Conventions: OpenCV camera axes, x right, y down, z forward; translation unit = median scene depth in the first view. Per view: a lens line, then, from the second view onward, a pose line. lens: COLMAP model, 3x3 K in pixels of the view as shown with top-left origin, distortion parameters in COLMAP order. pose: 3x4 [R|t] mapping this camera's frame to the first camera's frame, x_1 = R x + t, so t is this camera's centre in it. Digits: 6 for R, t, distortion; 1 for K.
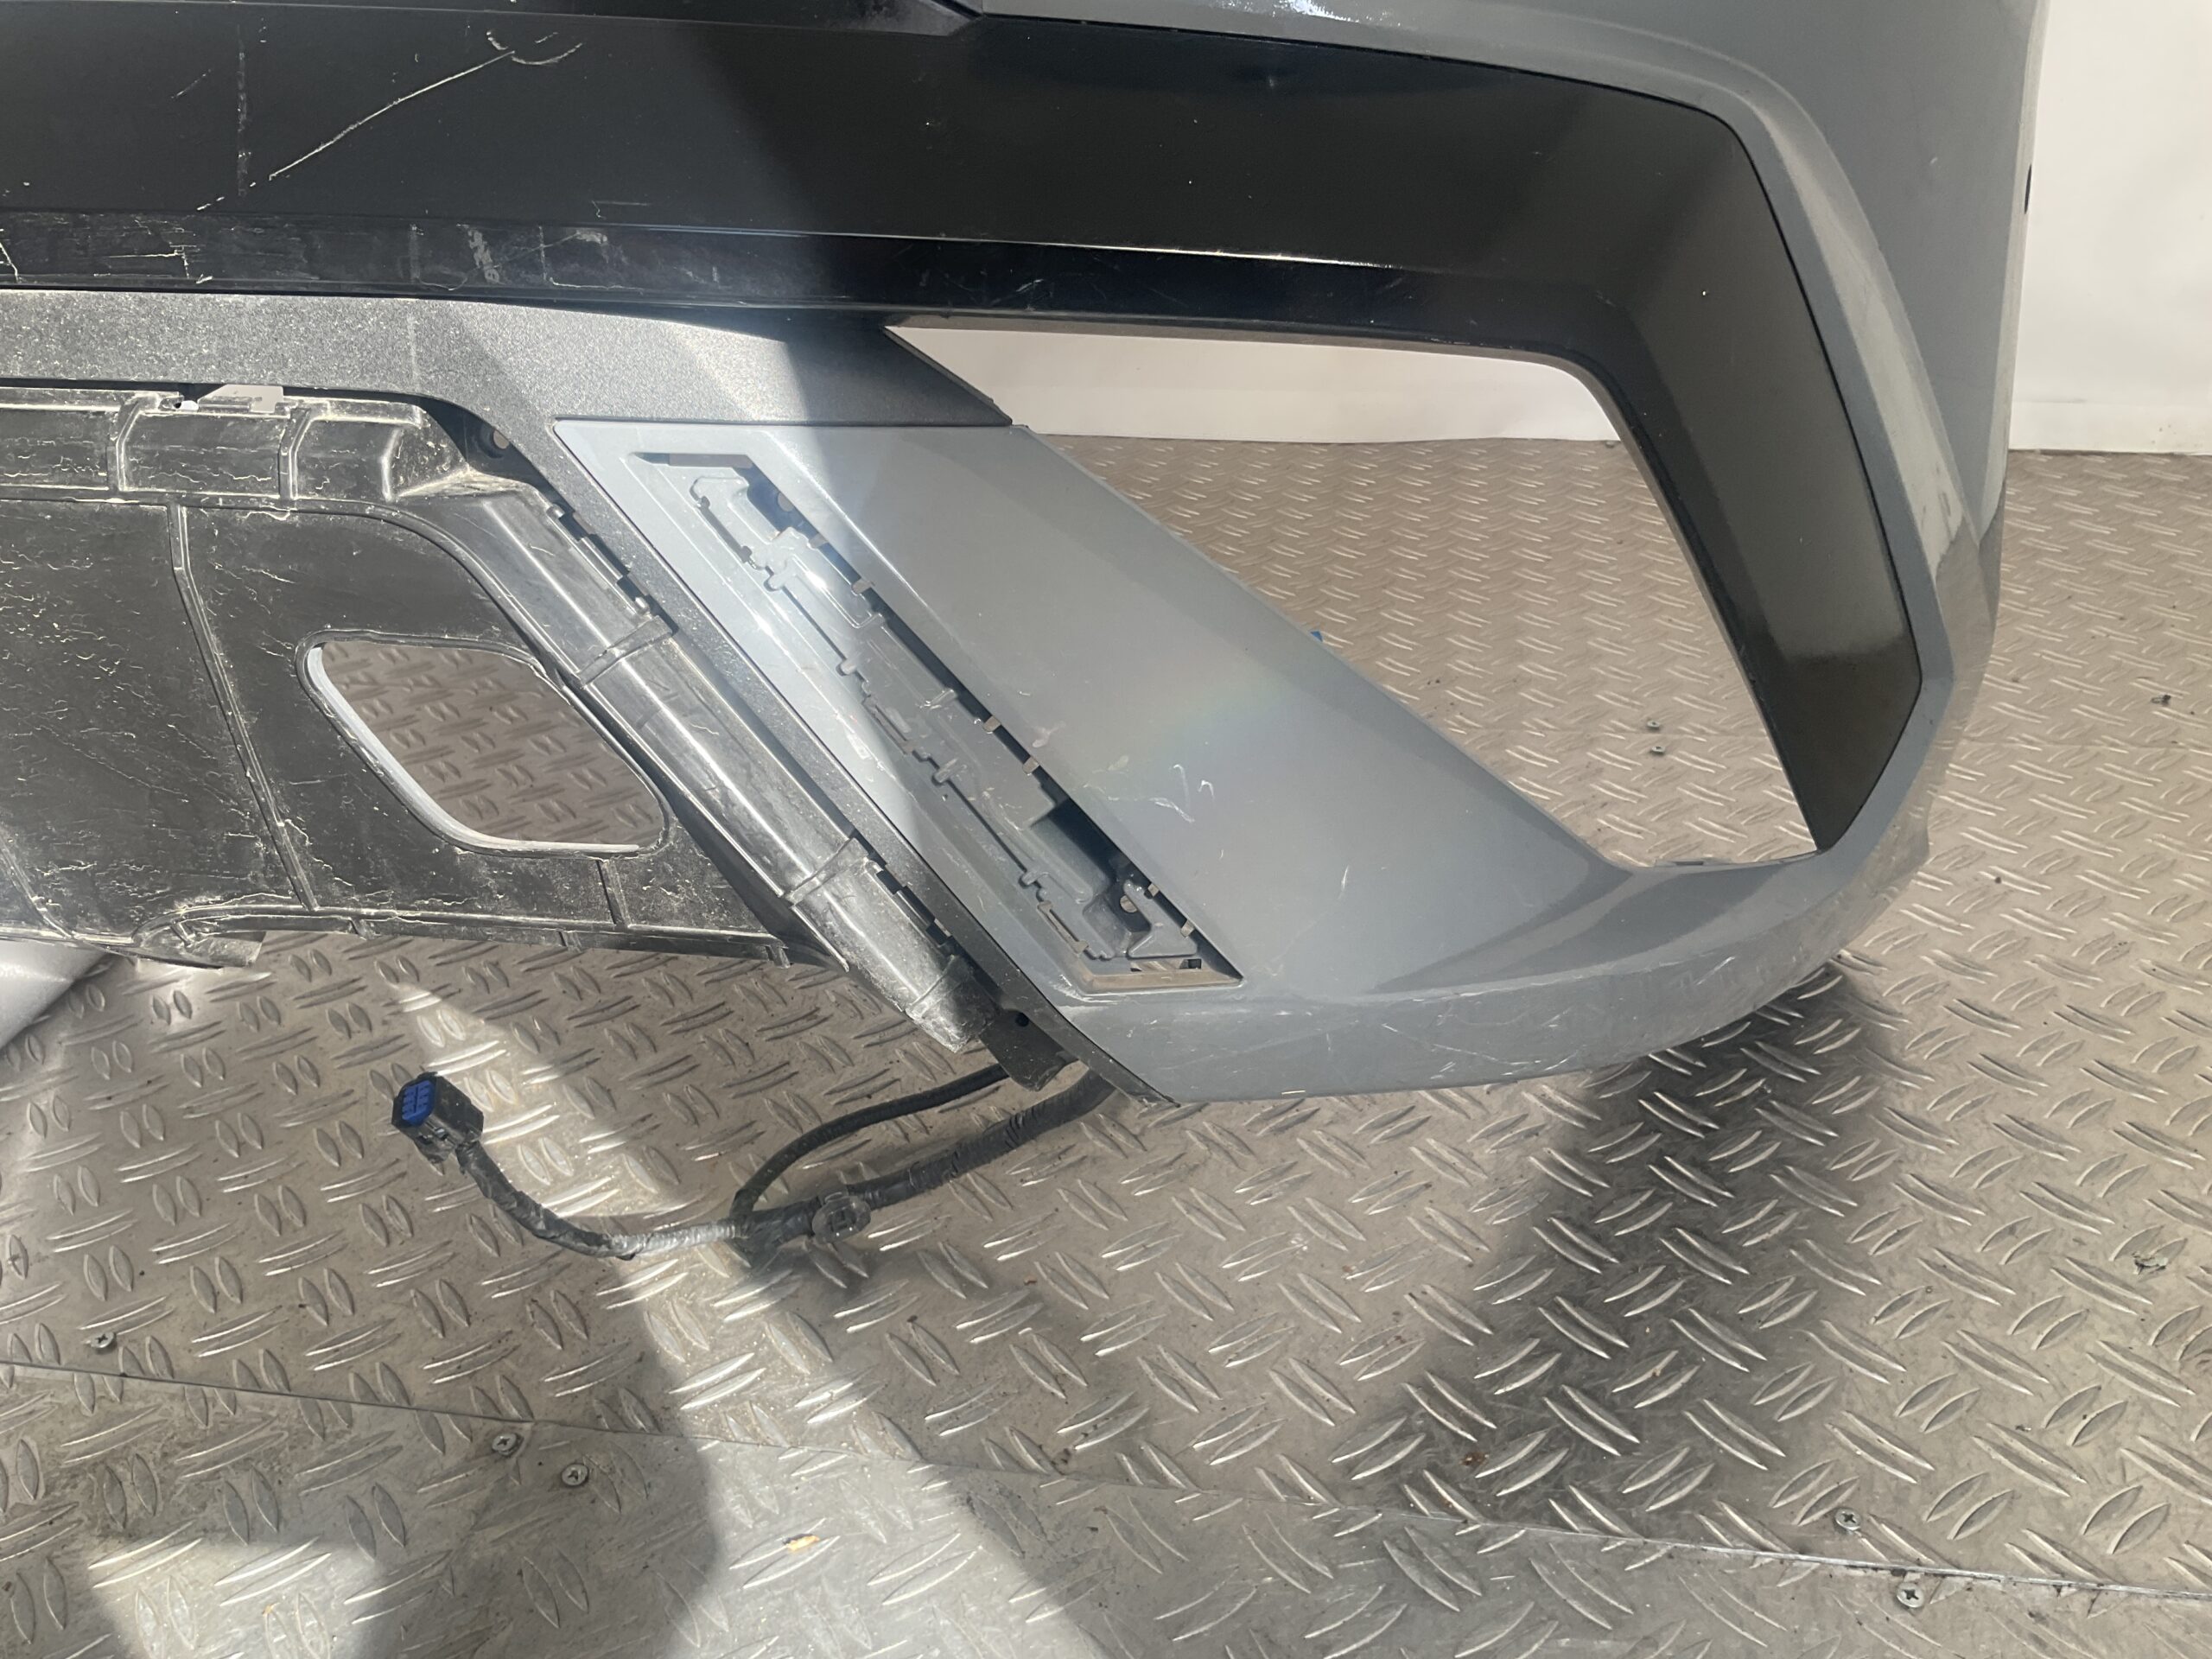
lens RADIAL K [[1853.4, 0, 1109.8], [0, 1853.4, 830.0], [0, 0, 1]] dist [0.066676, -0.132587]
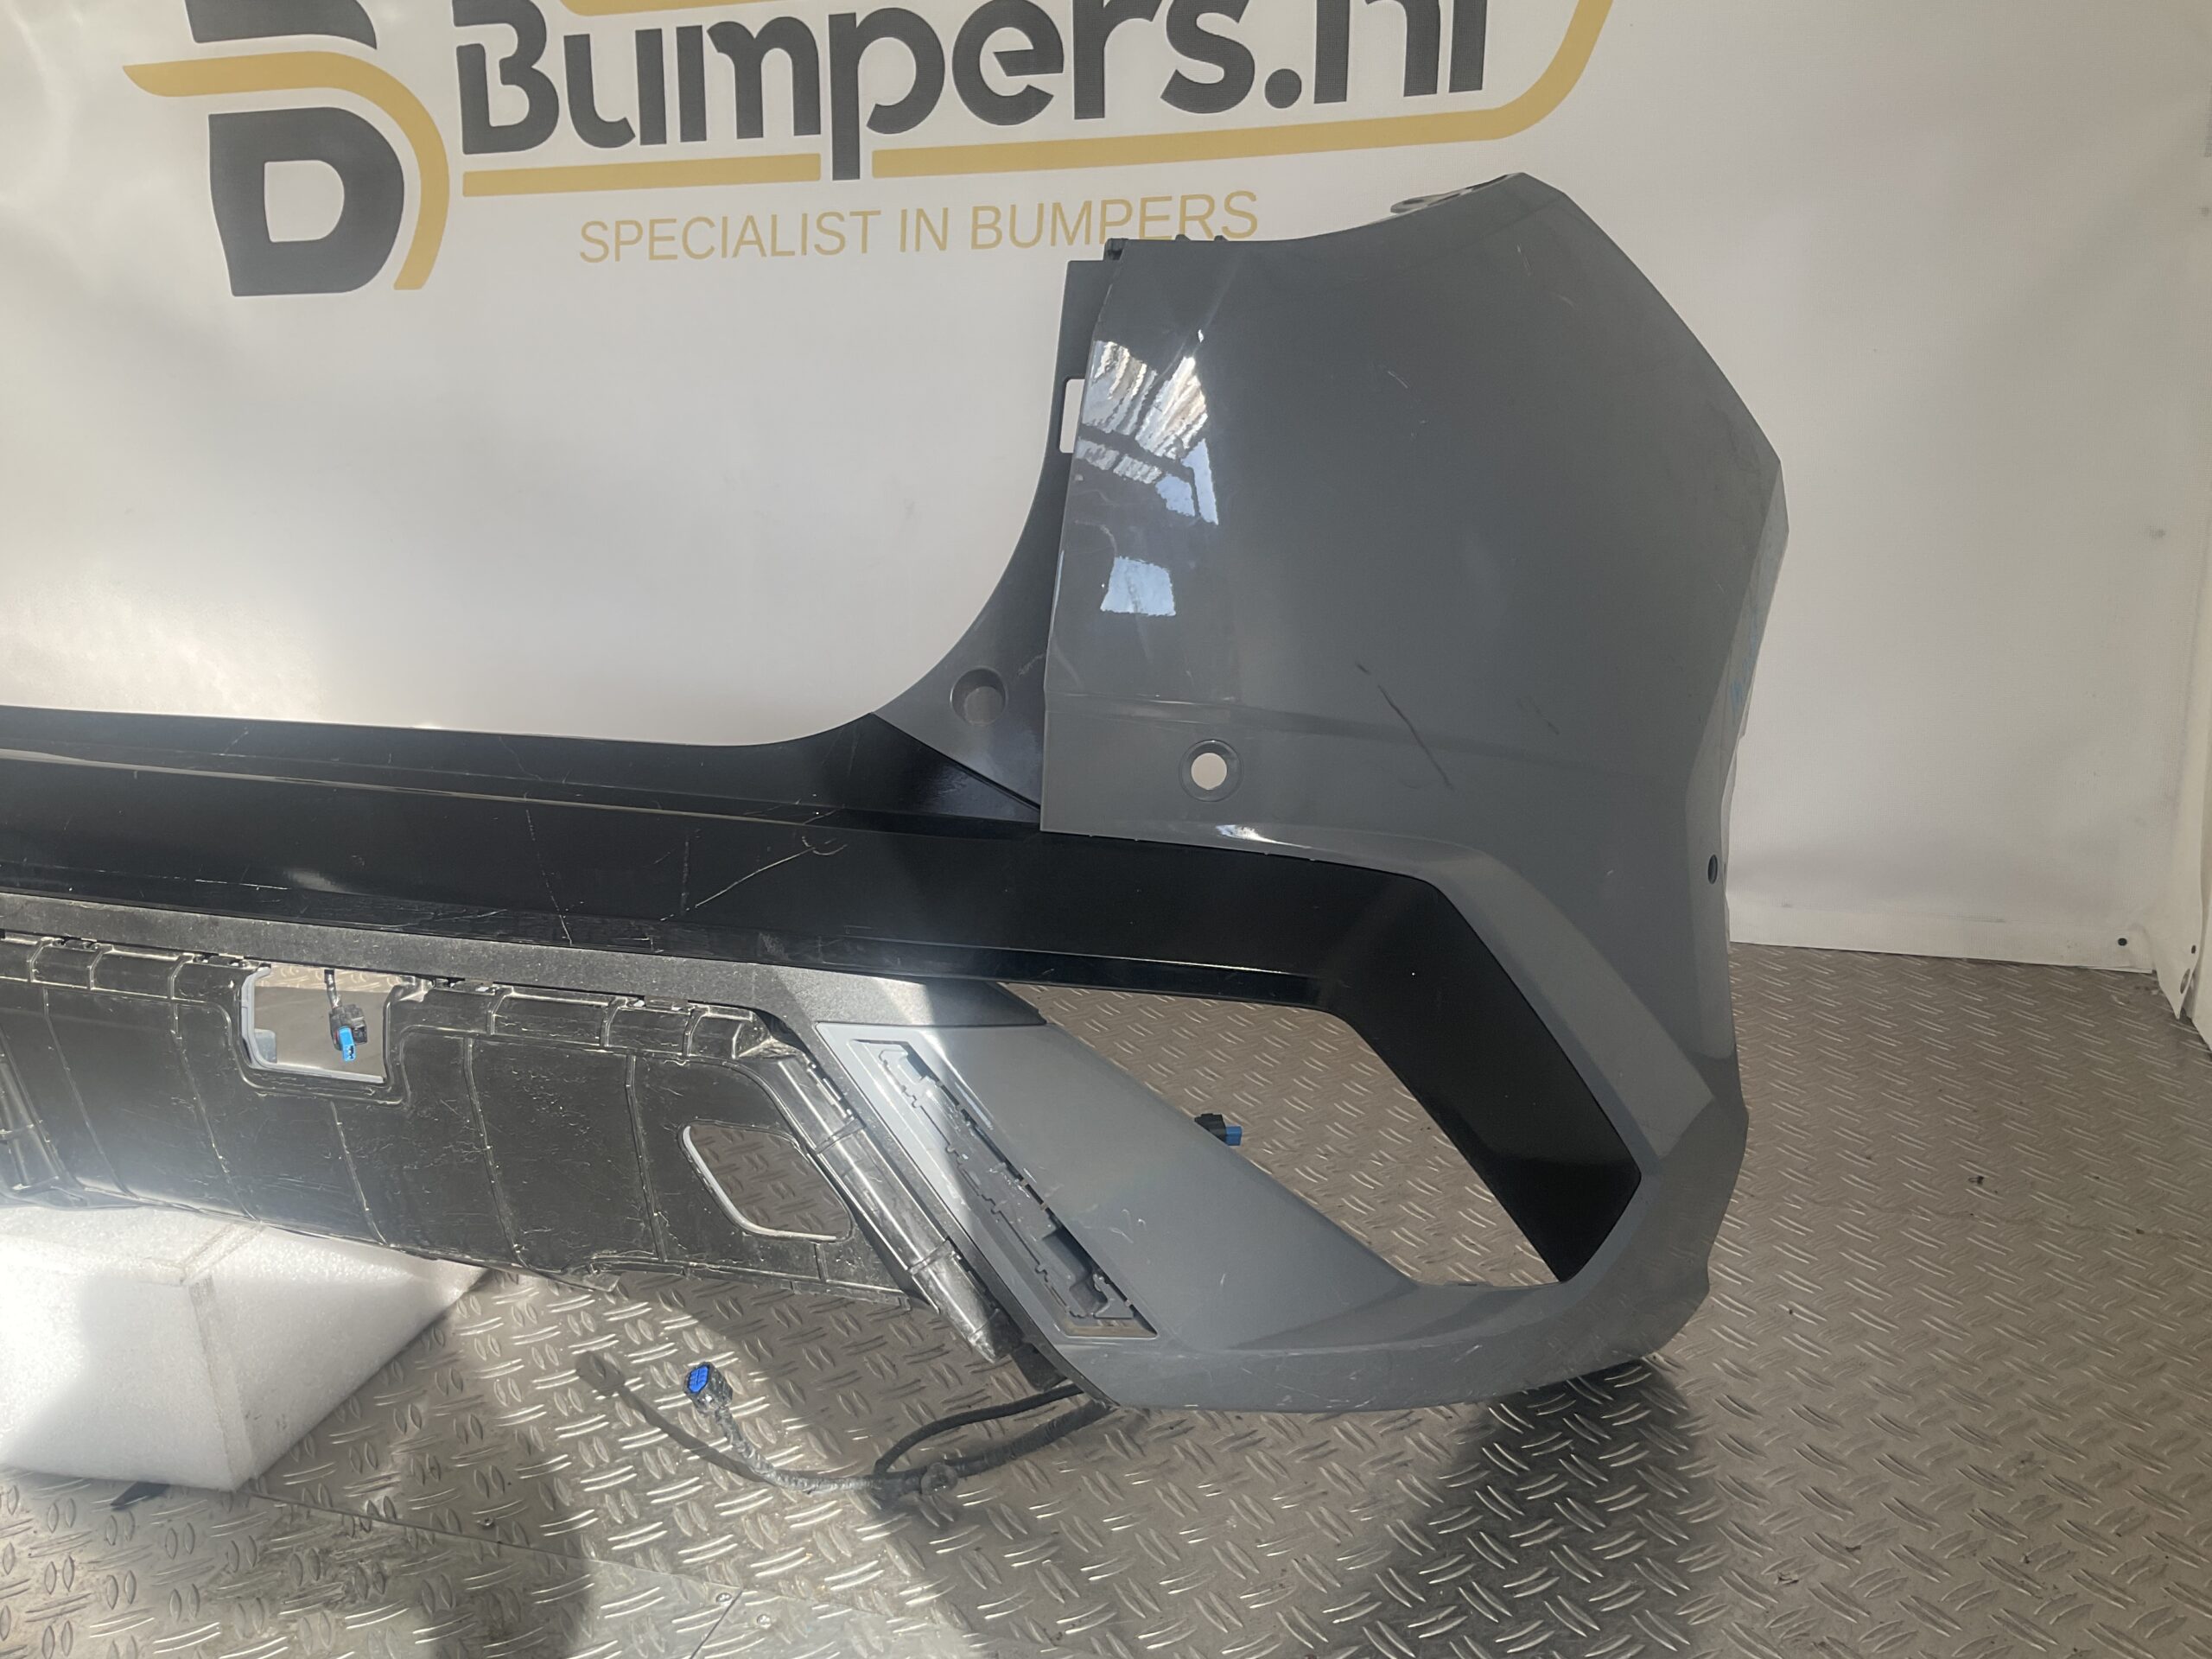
lens RADIAL K [[1853.4, 0, 1107.8], [0, 1853.4, 816.9], [0, 0, 1]] dist [0.066676, -0.132587]
pose [[0.992769, 0.038470, -0.113706, 0.164953], [-0.060503, 0.978495, -0.197199, -0.040453], [0.103675, 0.202653, 0.973747, -0.677247]]
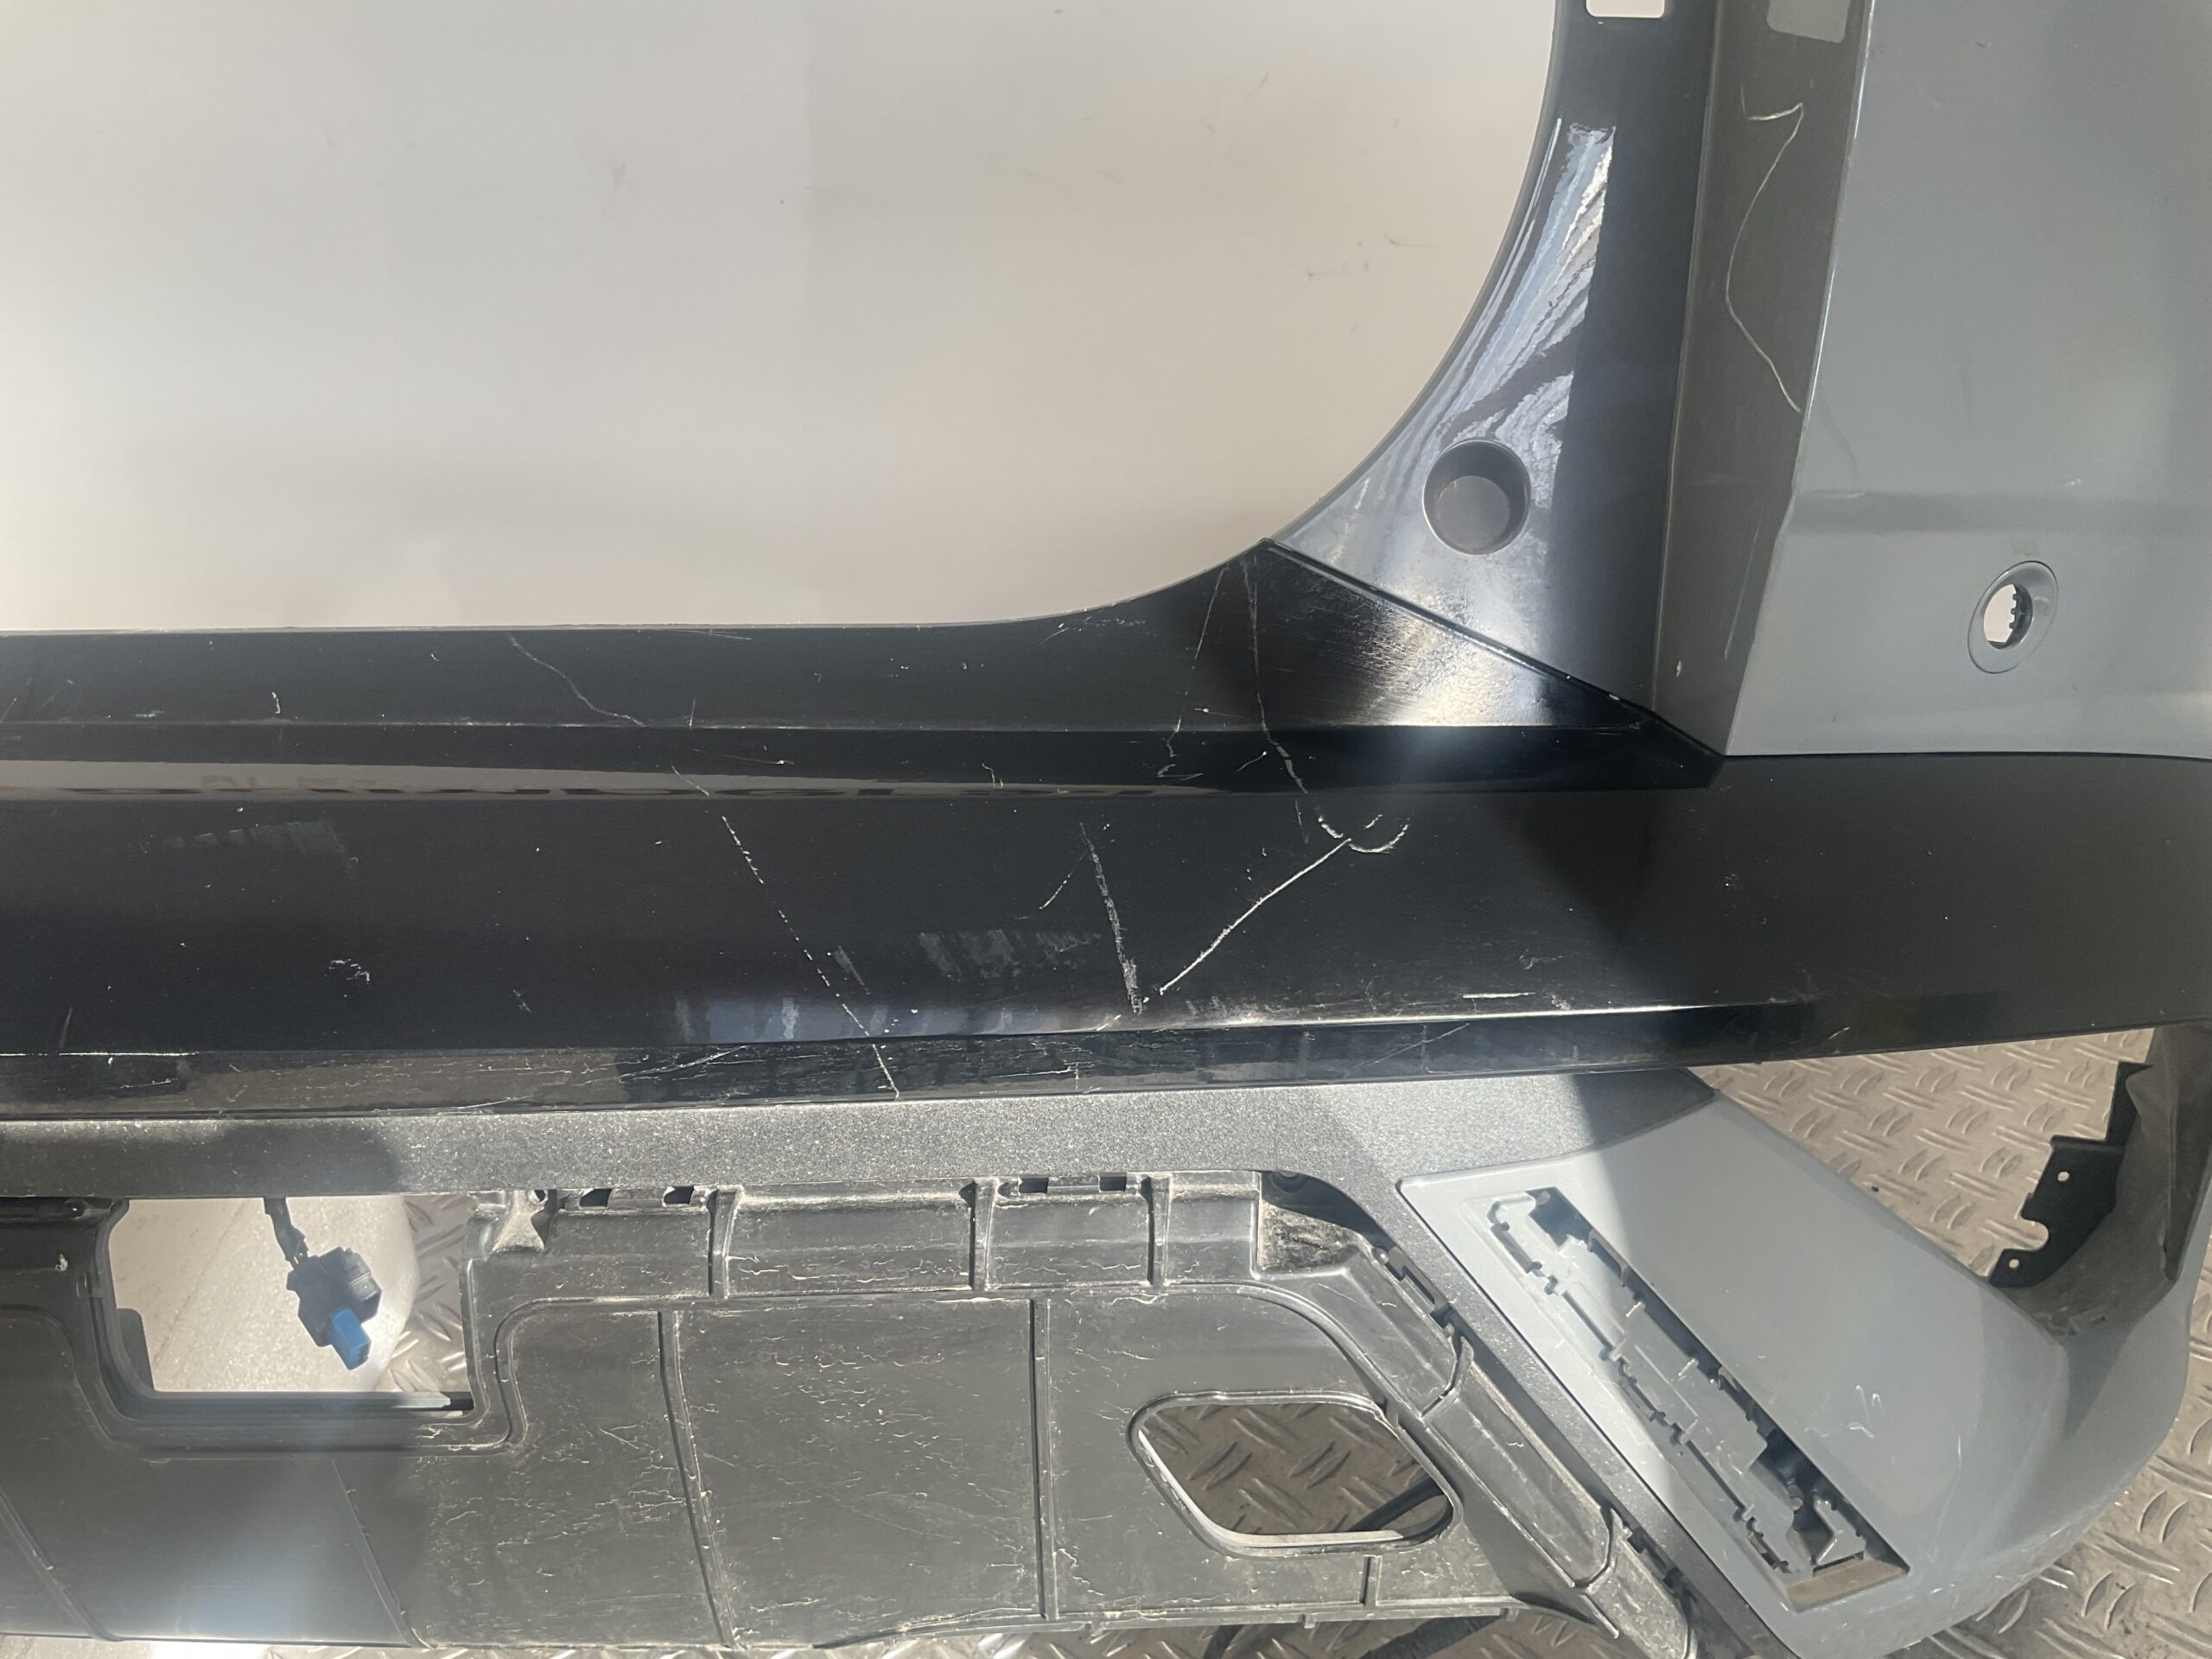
lens RADIAL K [[1853.4, 0, 1116.5], [0, 1853.4, 815.6], [0, 0, 1]] dist [0.066676, -0.132587]
pose [[0.982834, -0.056769, 0.175540, -0.427349], [0.064201, 0.997253, -0.036950, -0.270692], [-0.172960, 0.047586, 0.983779, -0.002600]]
